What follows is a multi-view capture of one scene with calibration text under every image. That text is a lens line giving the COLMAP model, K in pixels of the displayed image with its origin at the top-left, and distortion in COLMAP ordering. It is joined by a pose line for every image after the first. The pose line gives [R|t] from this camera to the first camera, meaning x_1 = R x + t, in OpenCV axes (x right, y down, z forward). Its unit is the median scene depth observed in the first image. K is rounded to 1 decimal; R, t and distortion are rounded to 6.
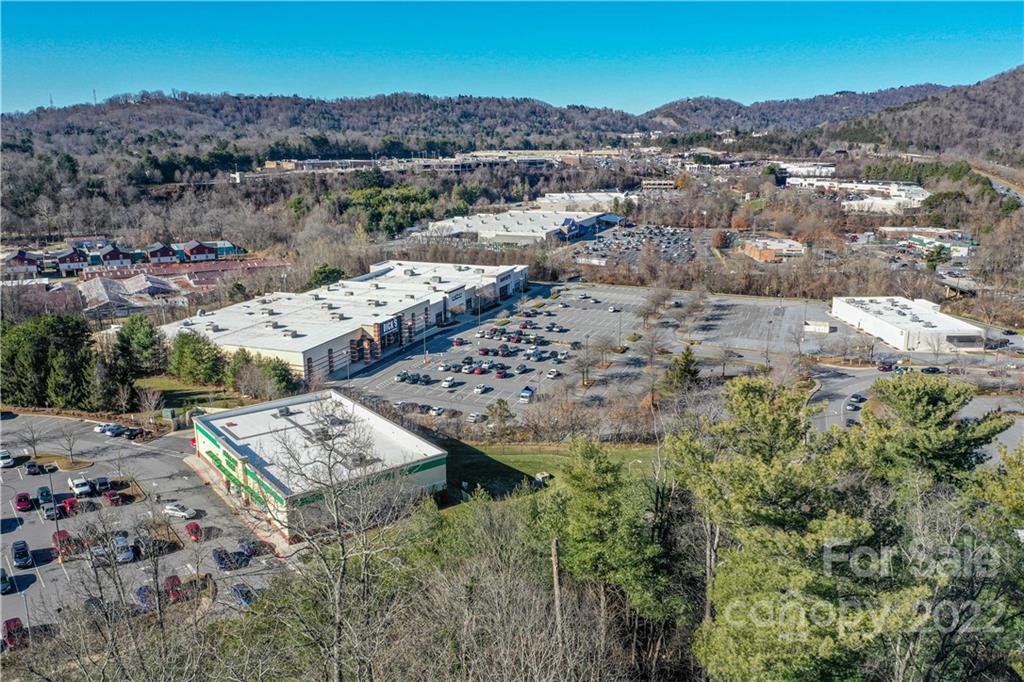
lens RADIAL K [[798.7, 0, 511.5], [0, 798.7, 335.1], [0, 0, 1]] dist [-0.004071, 0.018683]
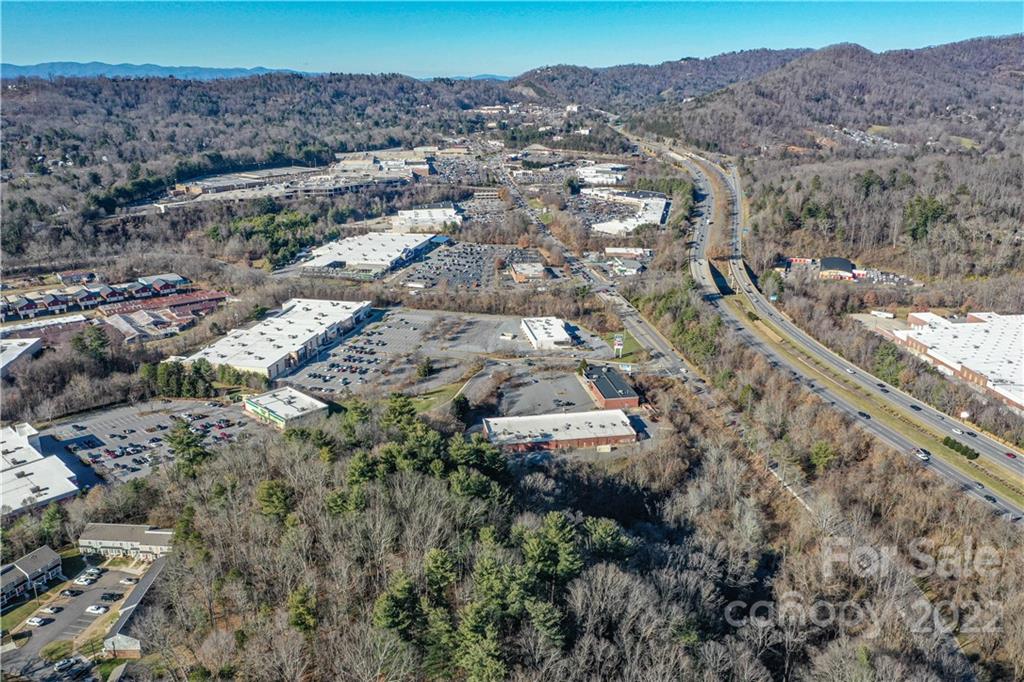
lens RADIAL K [[798.7, 0, 511.5], [0, 798.7, 335.1], [0, 0, 1]] dist [-0.004071, 0.018683]
pose [[0.989415, -0.044512, 0.138117, 0.048445], [0.035004, 0.996896, 0.070526, -0.075139], [-0.140827, -0.064945, 0.987902, -0.505771]]
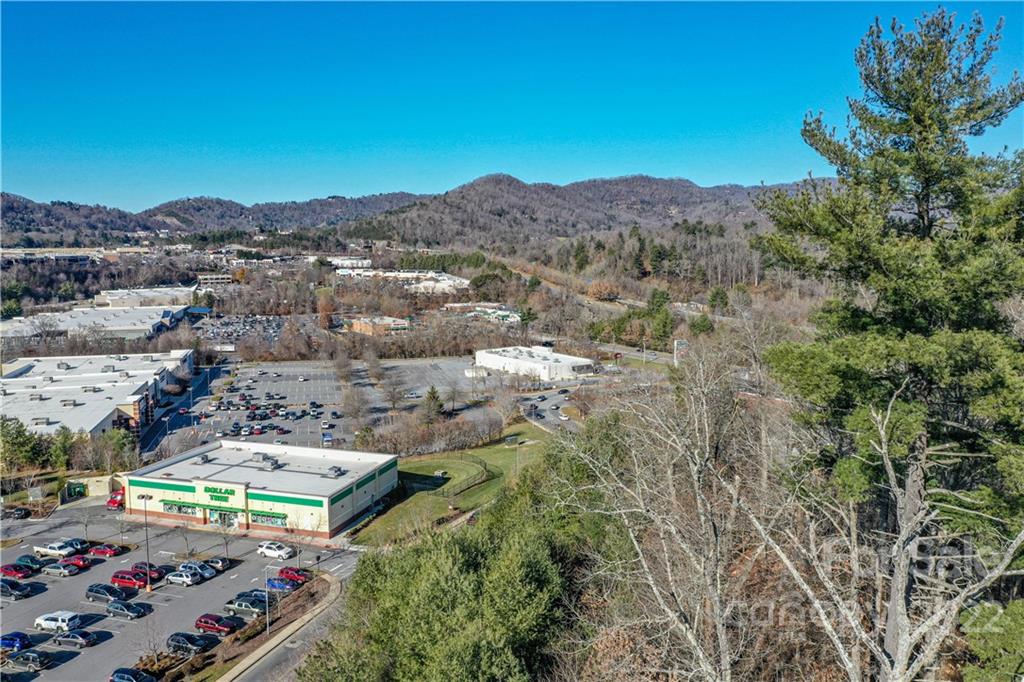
lens RADIAL K [[798.7, 0, 511.5], [0, 798.7, 335.1], [0, 0, 1]] dist [-0.004071, 0.018683]
pose [[0.821066, -0.068747, 0.566678, -0.128670], [0.137084, 0.987417, -0.078834, 0.017278], [-0.554128, 0.142410, 0.820159, -0.029142]]
